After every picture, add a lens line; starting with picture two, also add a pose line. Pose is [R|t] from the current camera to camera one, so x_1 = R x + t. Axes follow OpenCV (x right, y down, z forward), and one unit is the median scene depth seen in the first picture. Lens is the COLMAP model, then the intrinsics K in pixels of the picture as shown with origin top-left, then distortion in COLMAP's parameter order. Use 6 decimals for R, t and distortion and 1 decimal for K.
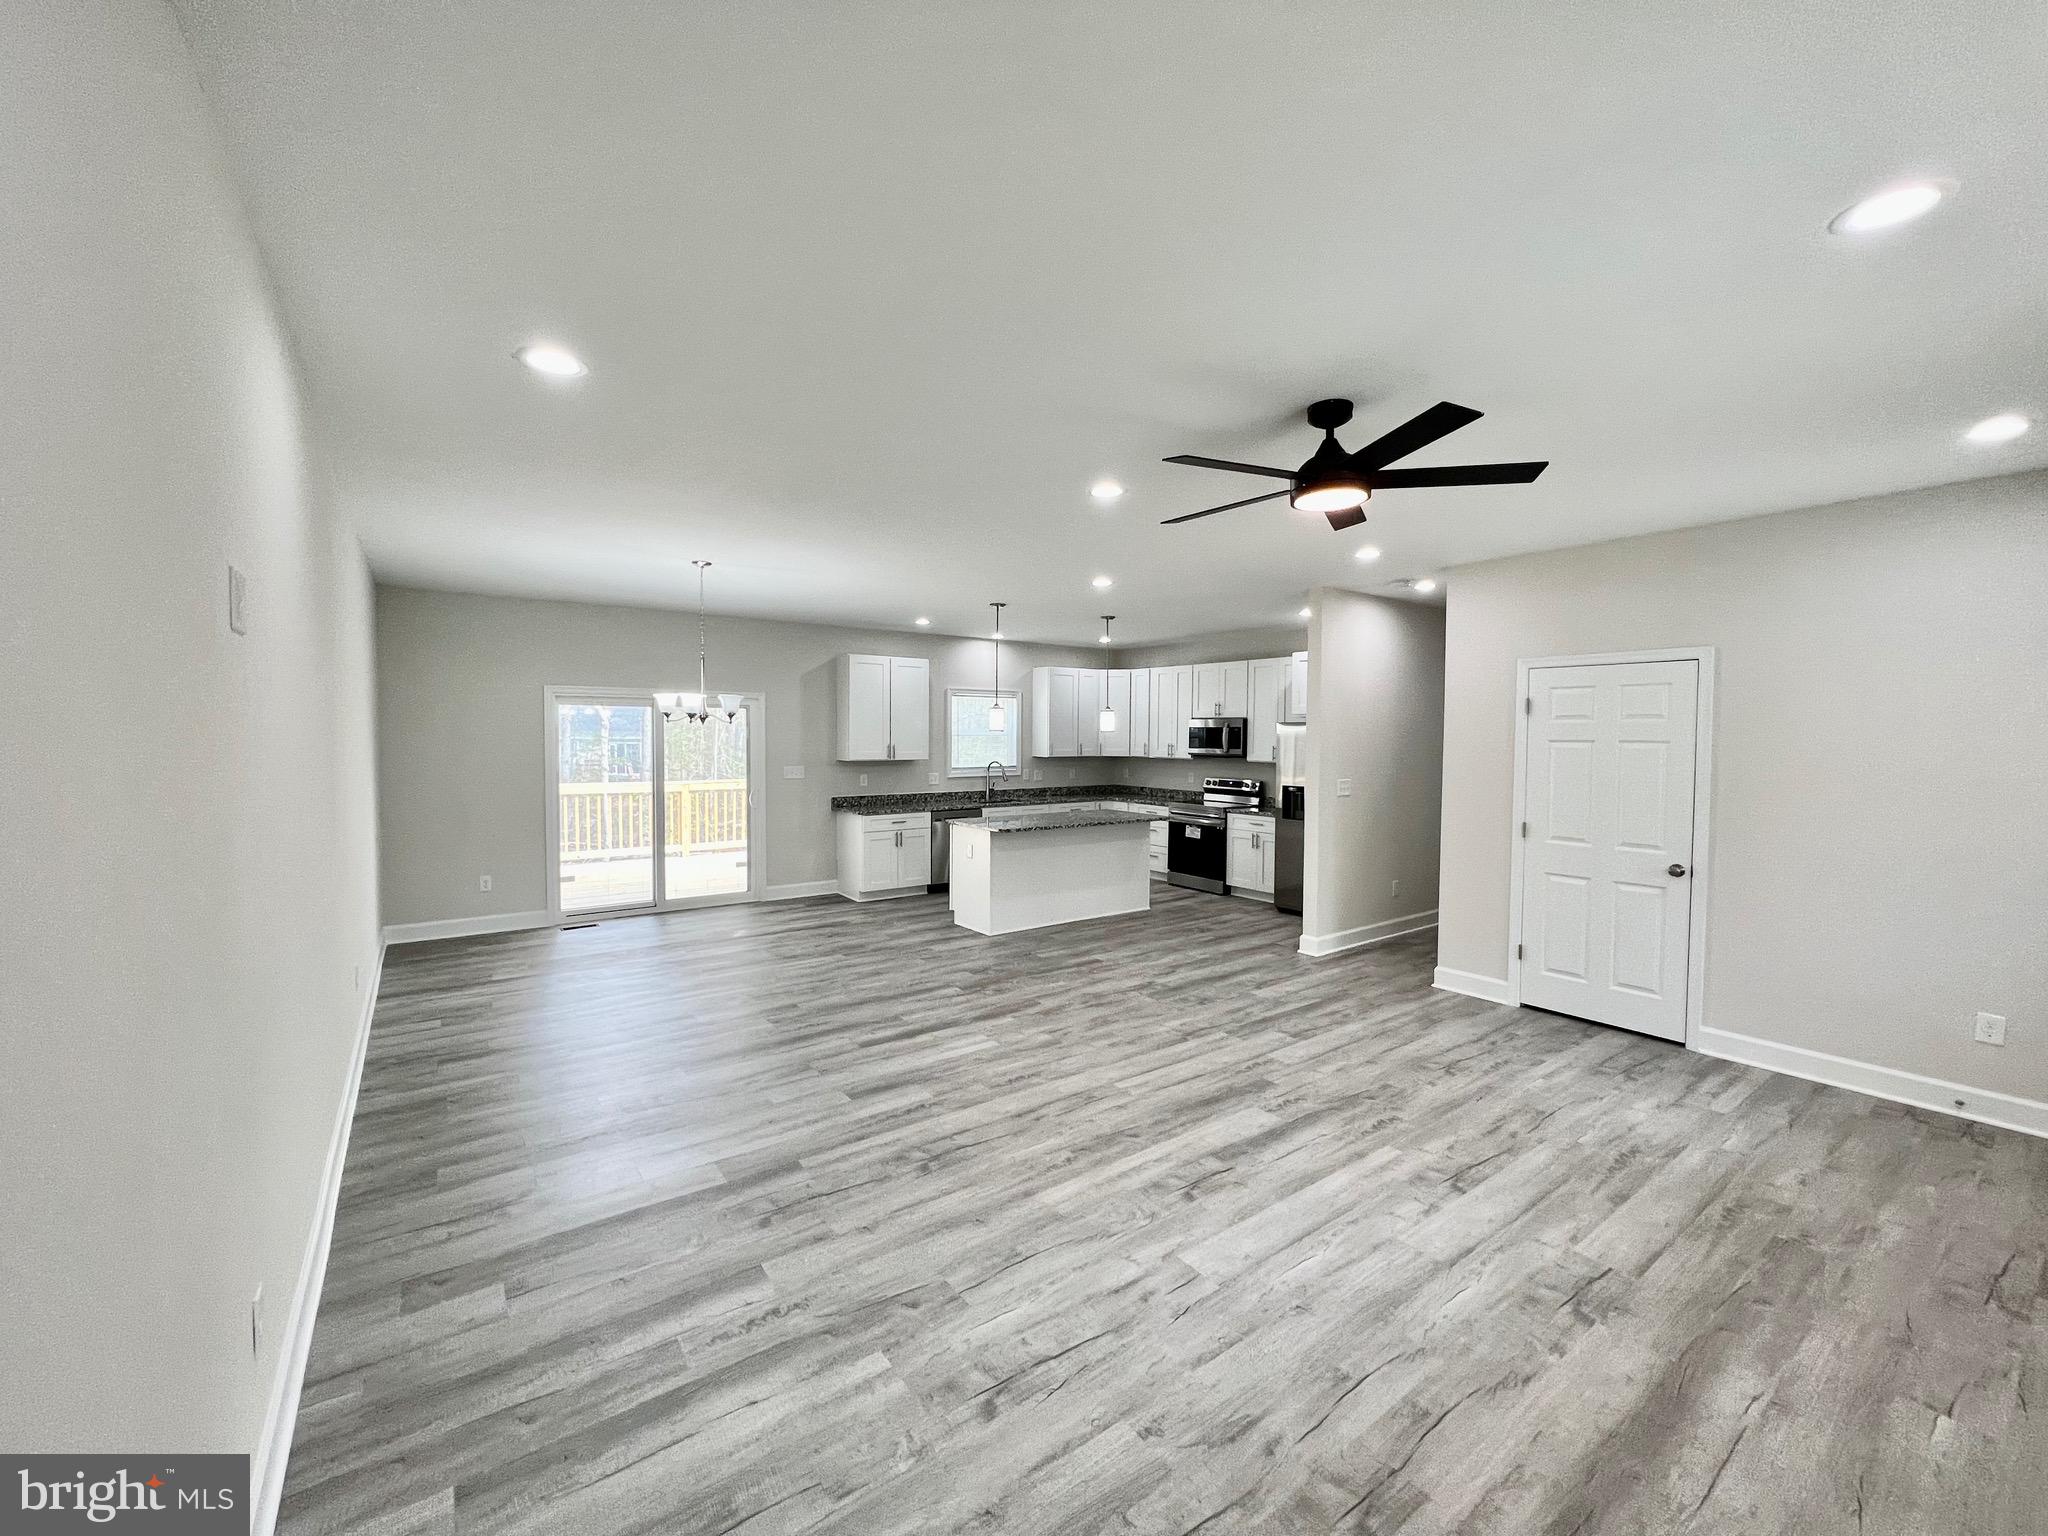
lens RADIAL K [[817.8, 0, 1021.8], [0, 817.8, 762.8], [0, 0, 1]] dist [-0.000856, 0.000505]
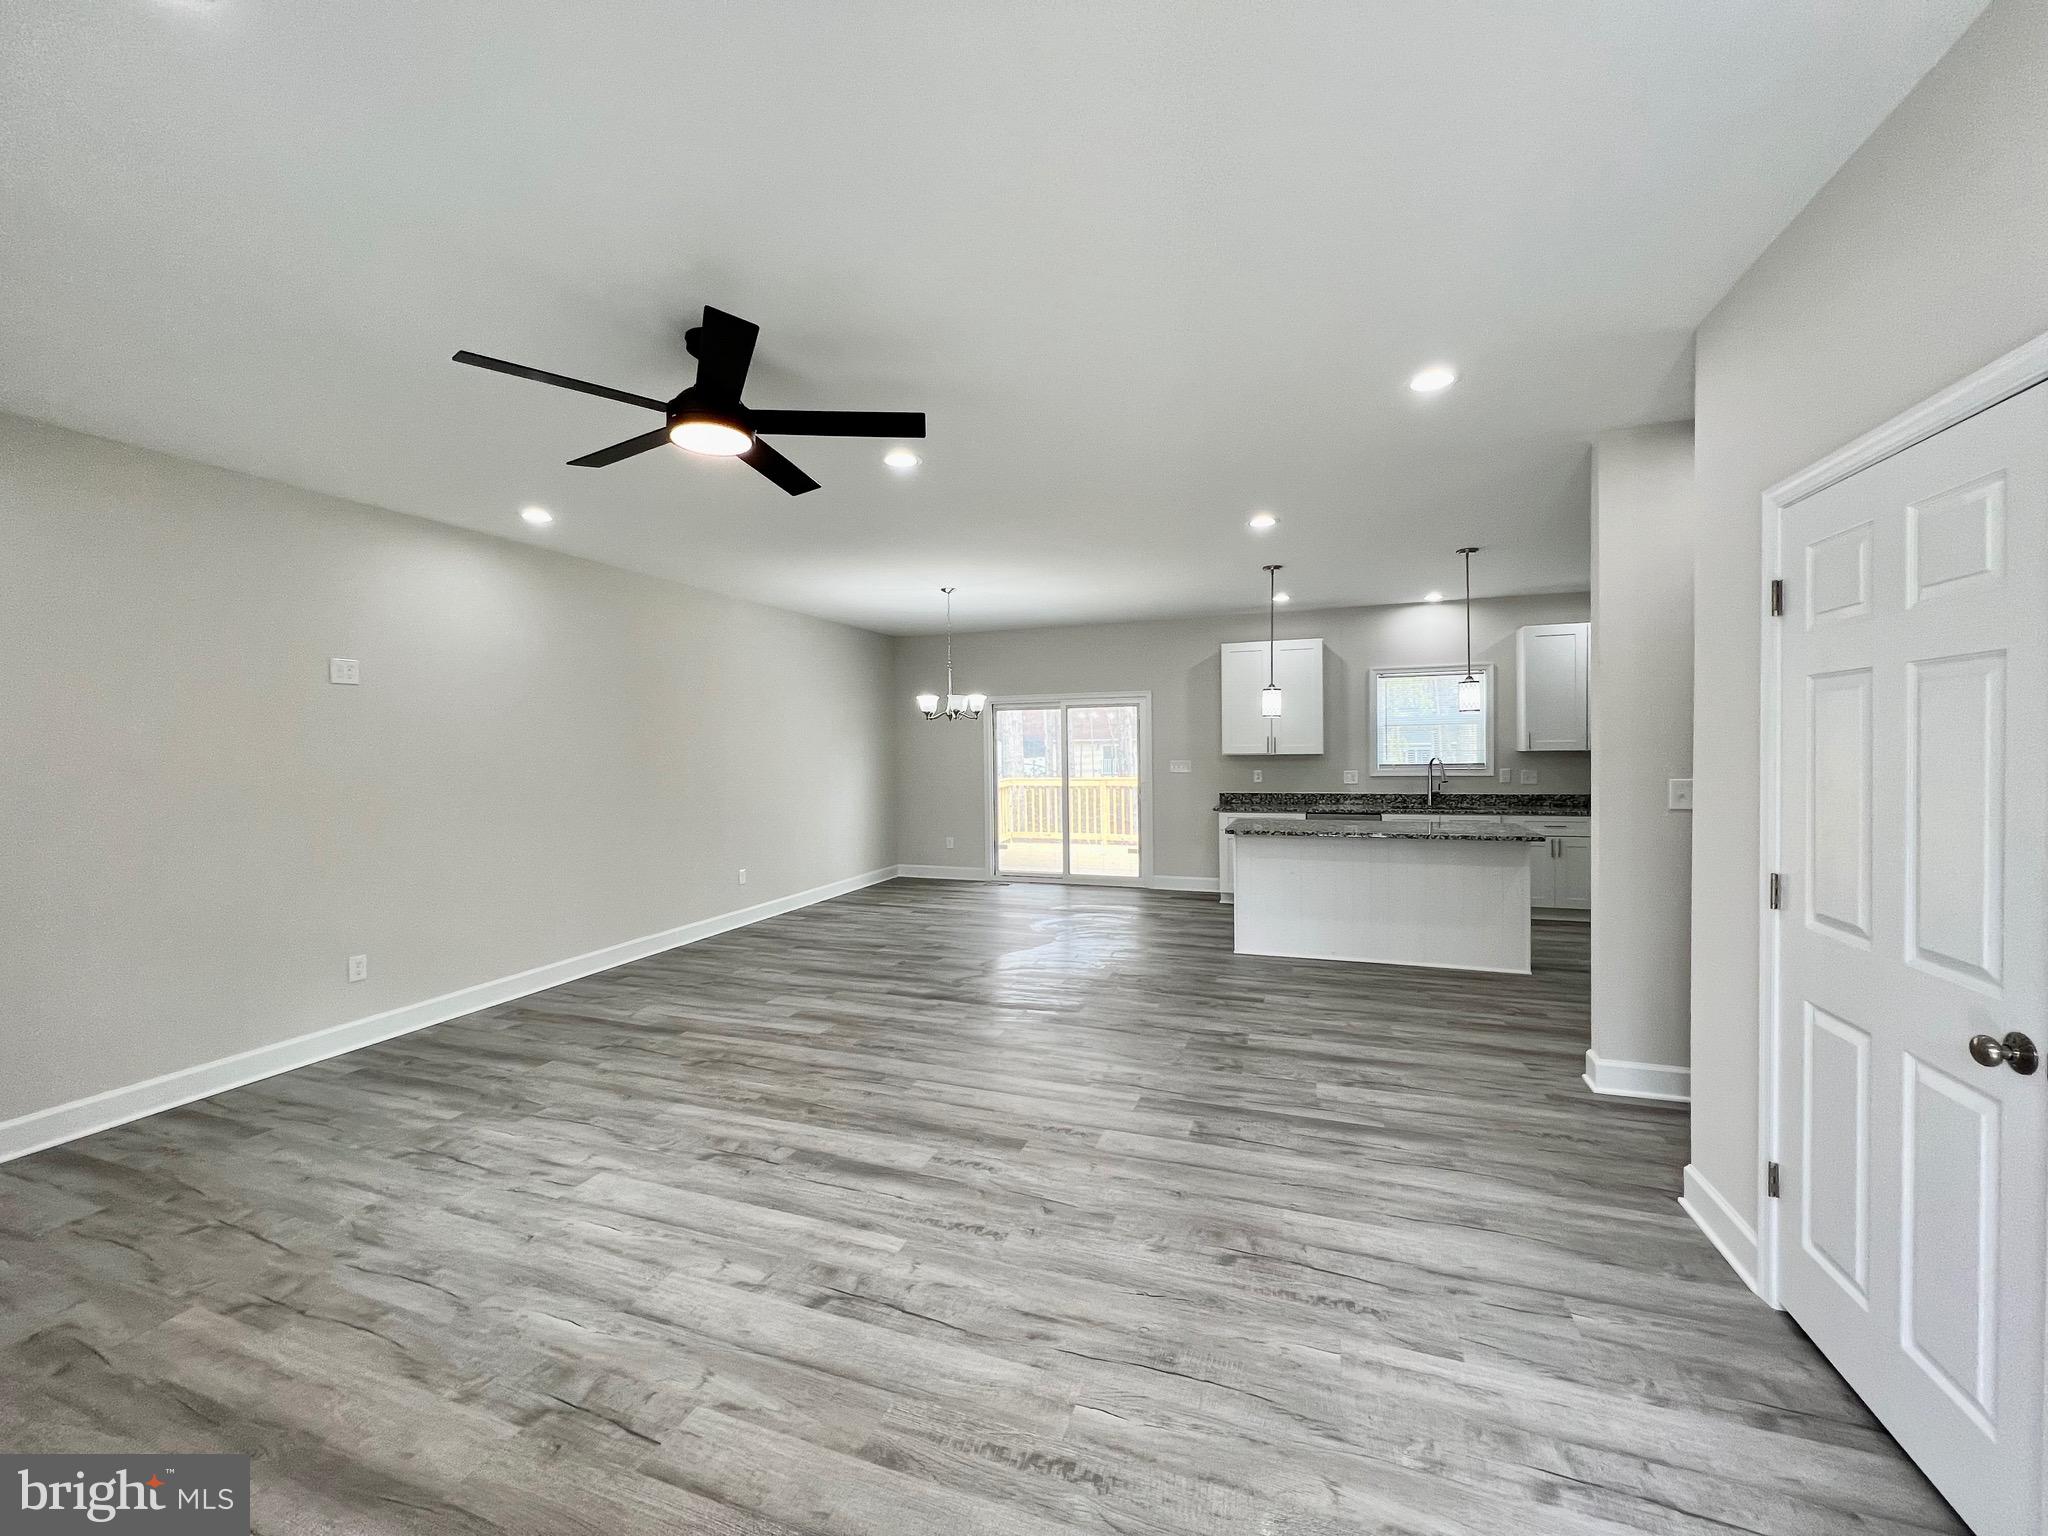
lens RADIAL K [[817.8, 0, 1021.8], [0, 817.8, 762.8], [0, 0, 1]] dist [-0.000856, 0.000505]
pose [[0.559124, 0.003264, -0.829077, 0.768779], [-0.011867, 0.999921, -0.004066, 0.022594], [0.828999, 0.012112, 0.559119, 0.452775]]
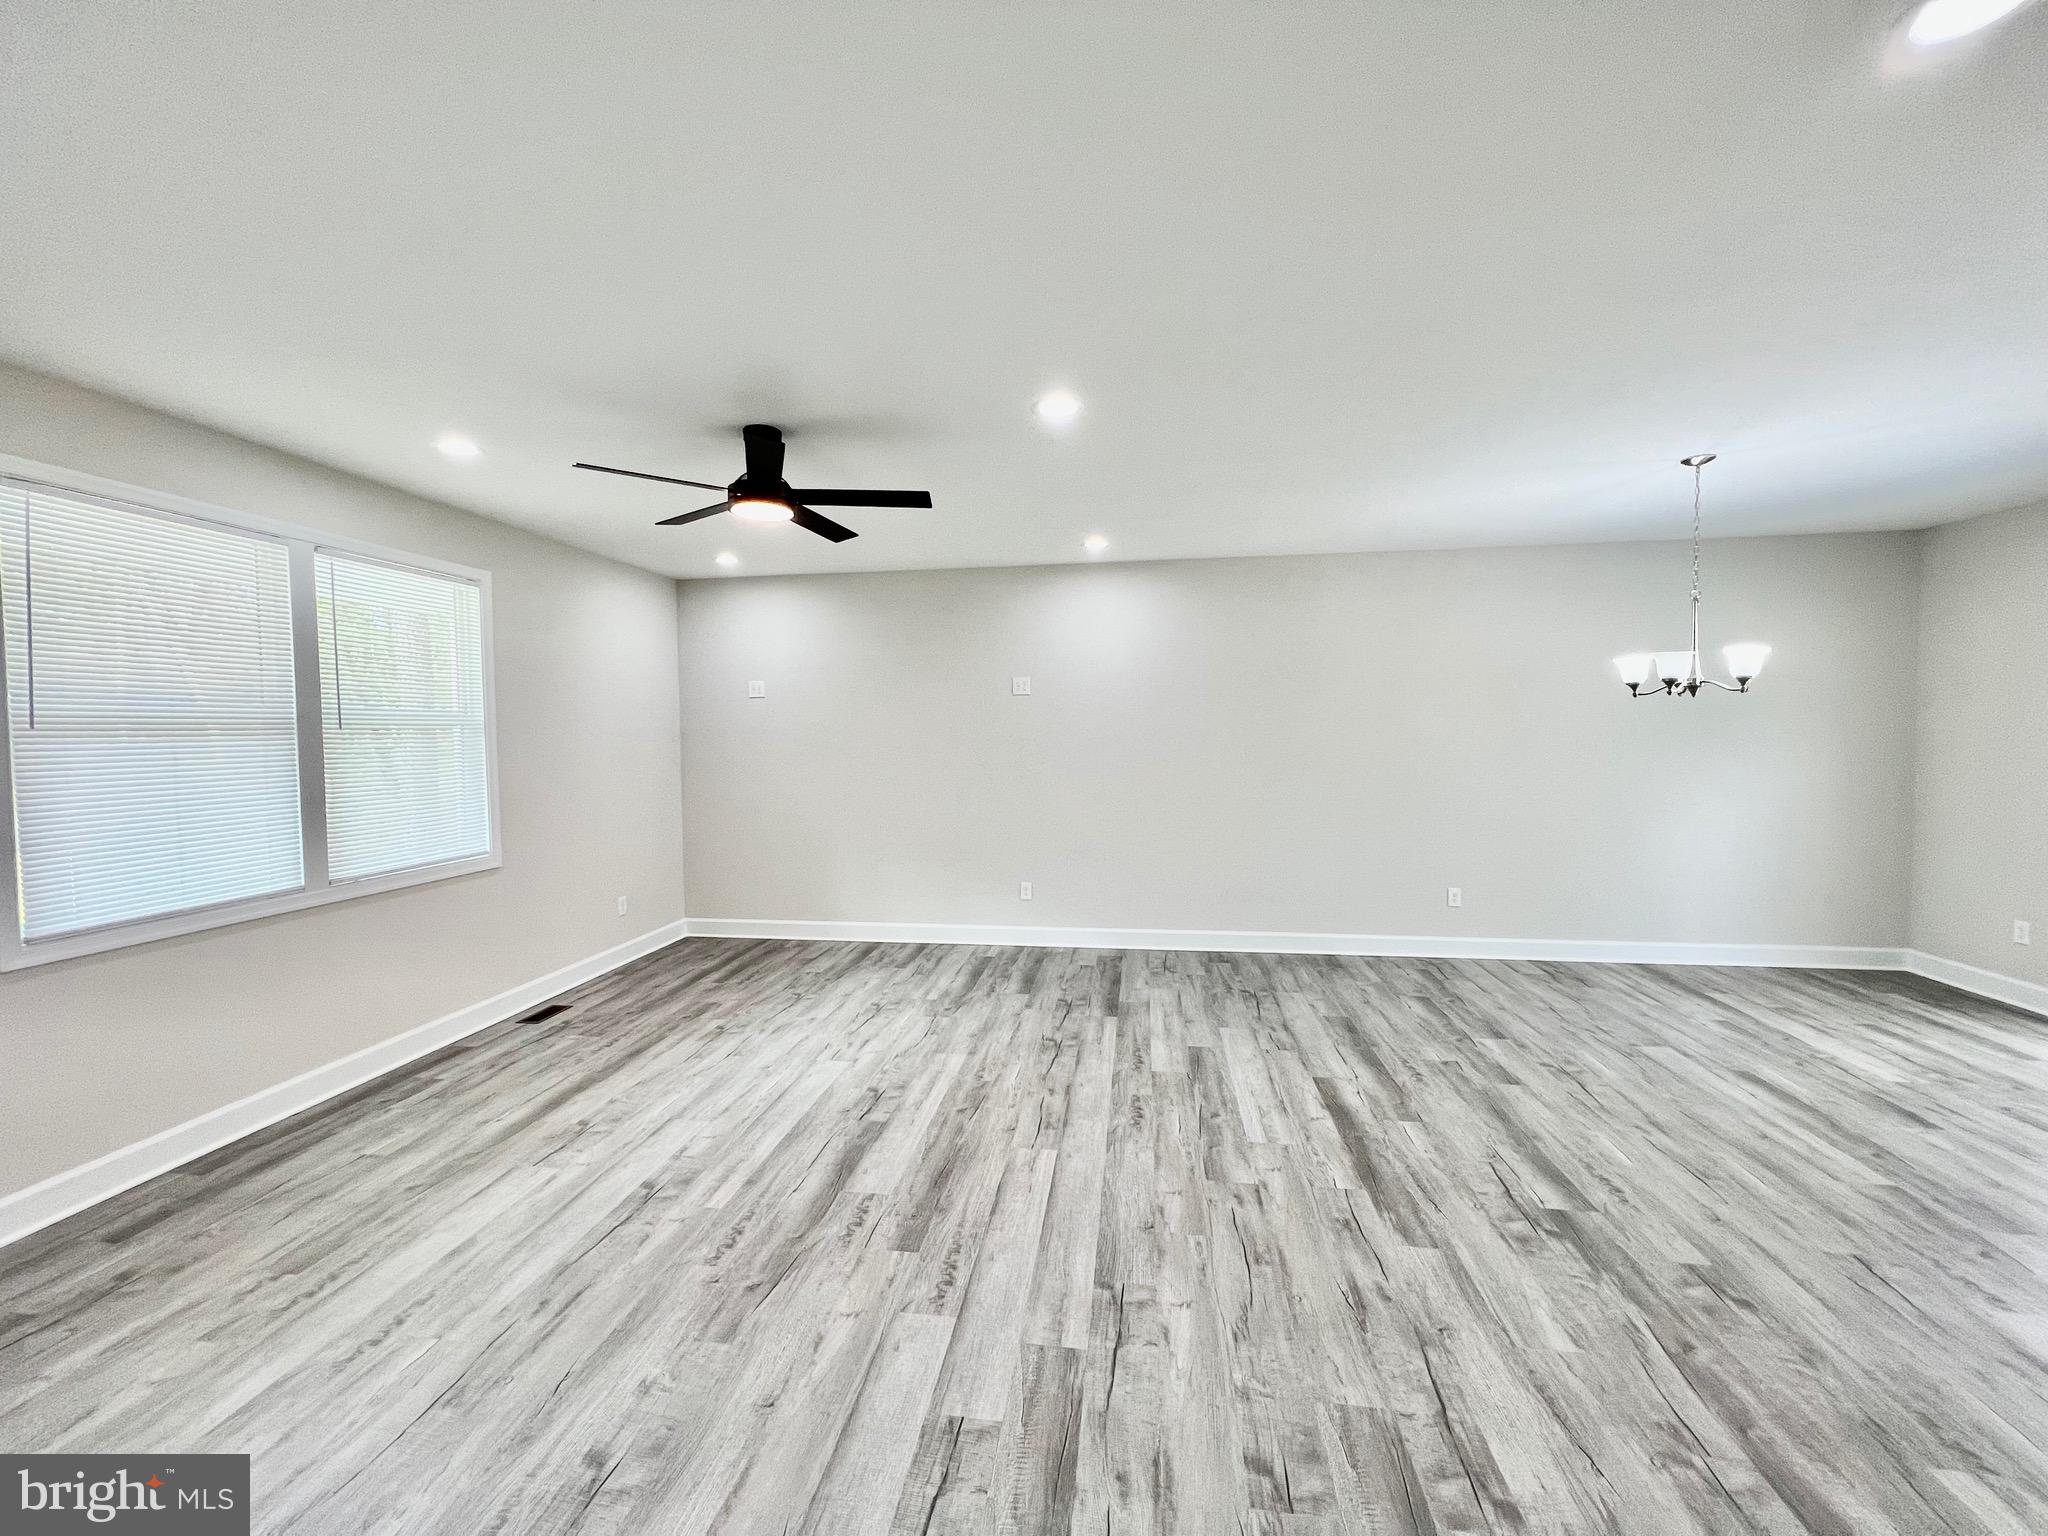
lens RADIAL K [[817.0, 0, 1020.9], [0, 817.0, 762.8], [0, 0, 1]] dist [-0.000383, 0.000208]
pose [[-0.699303, 0.028842, -0.714243, 0.554993], [-0.017860, 0.998169, 0.057794, -0.023645], [0.714602, 0.053172, -0.697508, 1.208047]]
